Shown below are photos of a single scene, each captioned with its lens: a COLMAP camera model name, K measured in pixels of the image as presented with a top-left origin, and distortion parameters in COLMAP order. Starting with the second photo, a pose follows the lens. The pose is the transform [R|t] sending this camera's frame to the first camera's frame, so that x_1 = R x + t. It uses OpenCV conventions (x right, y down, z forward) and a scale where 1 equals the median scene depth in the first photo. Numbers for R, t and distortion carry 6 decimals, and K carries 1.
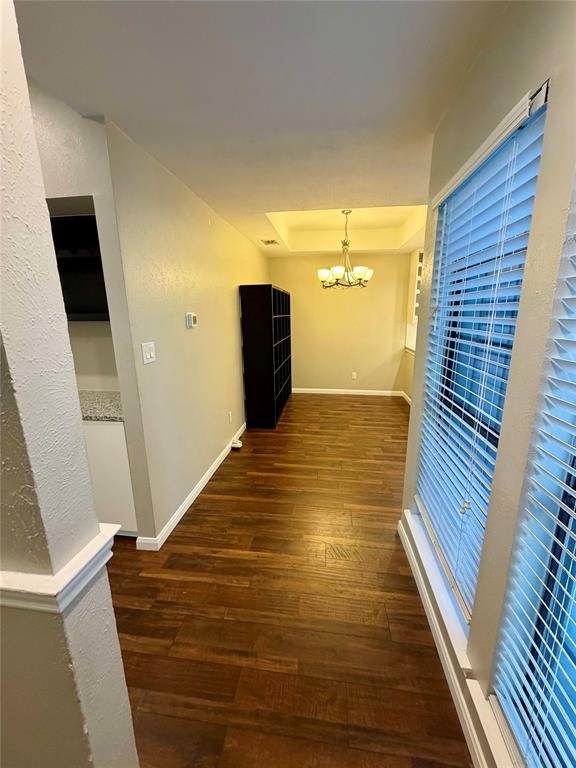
lens RADIAL K [[306.7, 0, 289.6], [0, 306.7, 383.6], [0, 0, 1]] dist [-0.000923, -0.000463]
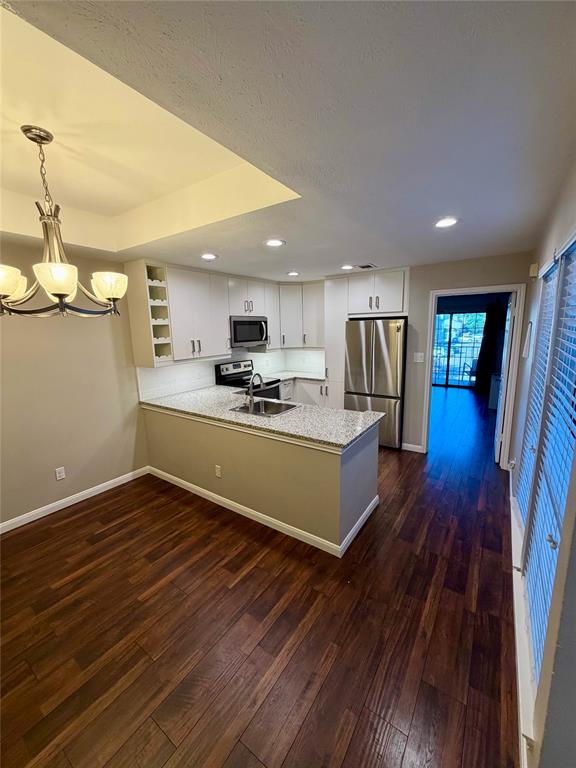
lens RADIAL K [[306.7, 0, 285.9], [0, 306.7, 382.8], [0, 0, 1]] dist [-0.000923, -0.000463]
pose [[0.463544, -0.156702, 0.872107, -0.058378], [0.217151, 0.974314, 0.059646, -0.154727], [-0.859053, 0.161731, 0.485666, 0.469836]]
